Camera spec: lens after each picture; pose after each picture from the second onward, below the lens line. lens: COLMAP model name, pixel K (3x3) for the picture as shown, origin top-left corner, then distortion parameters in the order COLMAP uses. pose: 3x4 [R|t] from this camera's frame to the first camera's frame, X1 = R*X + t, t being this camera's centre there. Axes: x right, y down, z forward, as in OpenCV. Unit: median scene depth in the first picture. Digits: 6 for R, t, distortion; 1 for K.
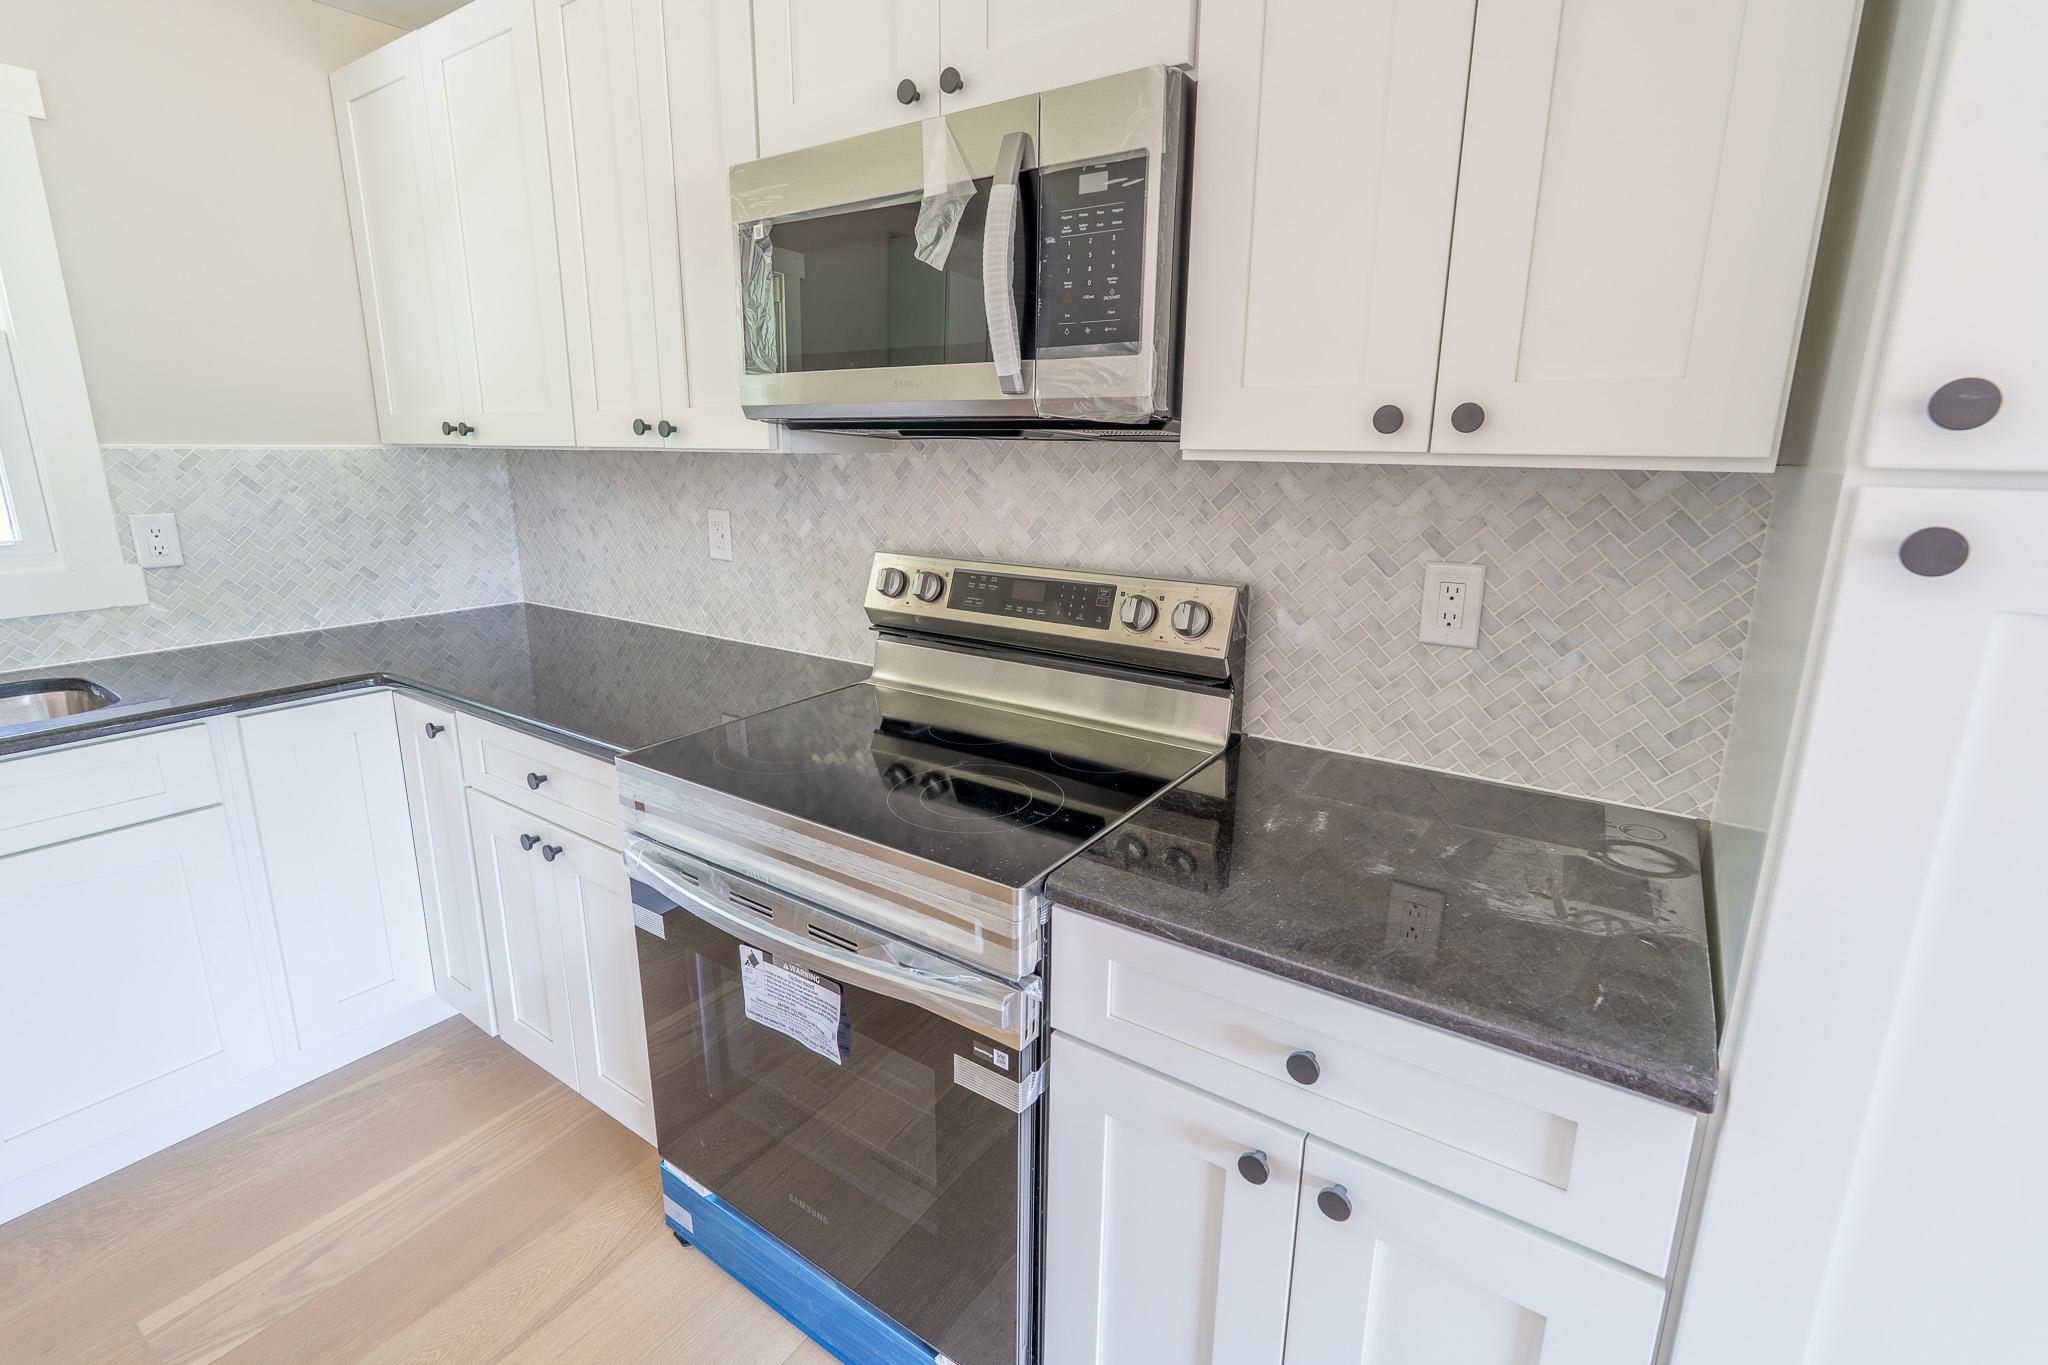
lens RADIAL K [[921.6, 0, 1019.6], [0, 921.6, 670.7], [0, 0, 1]] dist [-0.003123, -0.000630]
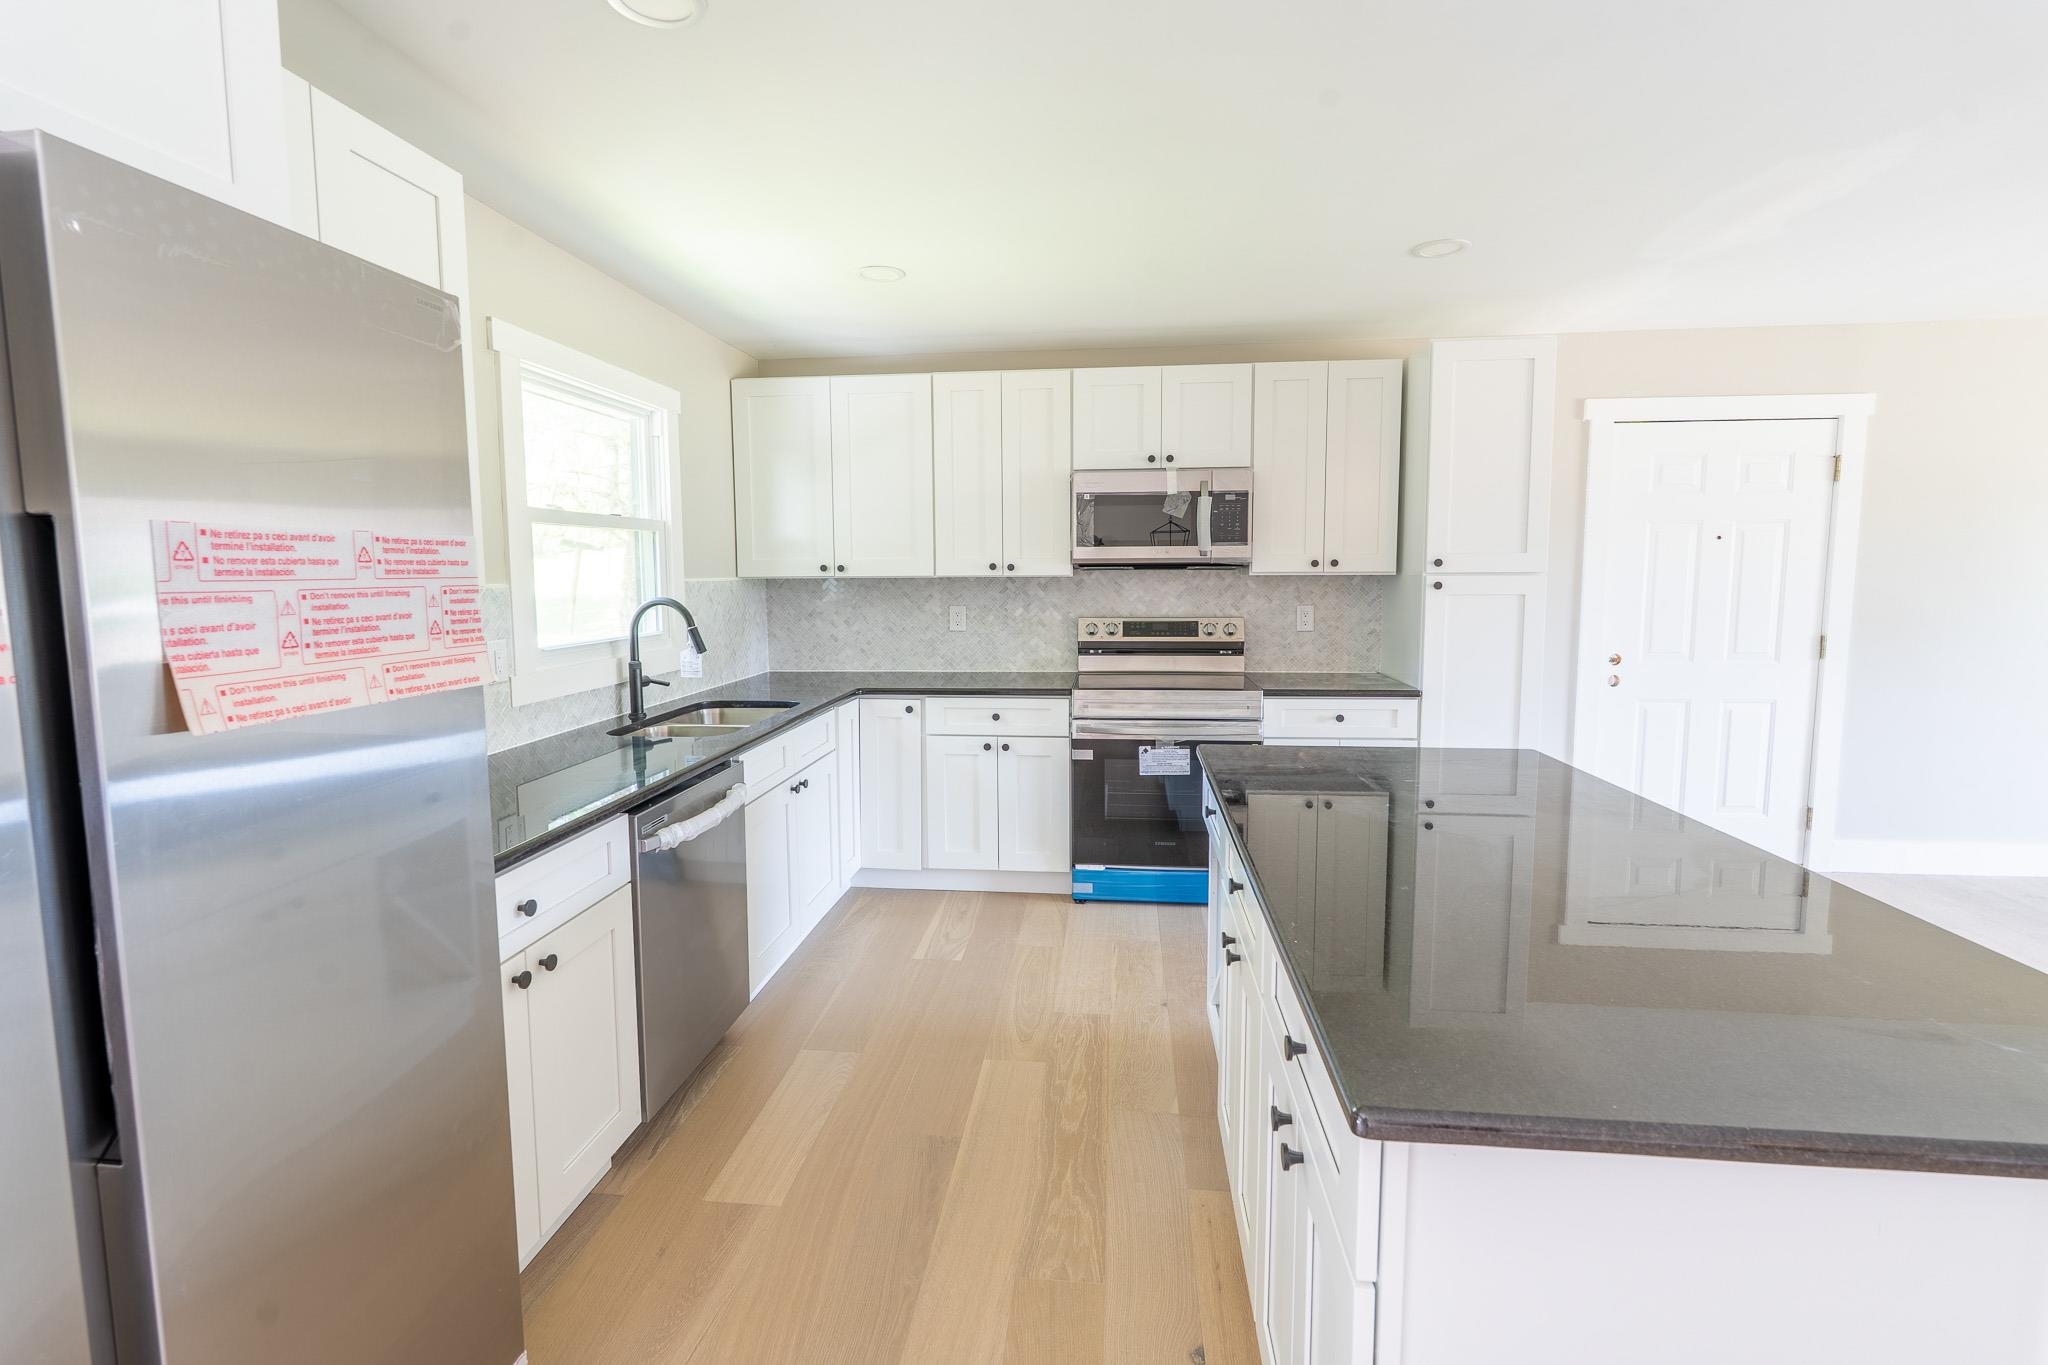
lens RADIAL K [[921.6, 0, 1026.6], [0, 921.6, 672.9], [0, 0, 1]] dist [-0.003123, -0.000630]
pose [[0.877858, -0.066996, 0.474211, -1.748417], [0.127846, 0.987017, -0.097222, 0.277054], [-0.461541, 0.145973, 0.875026, -1.213492]]
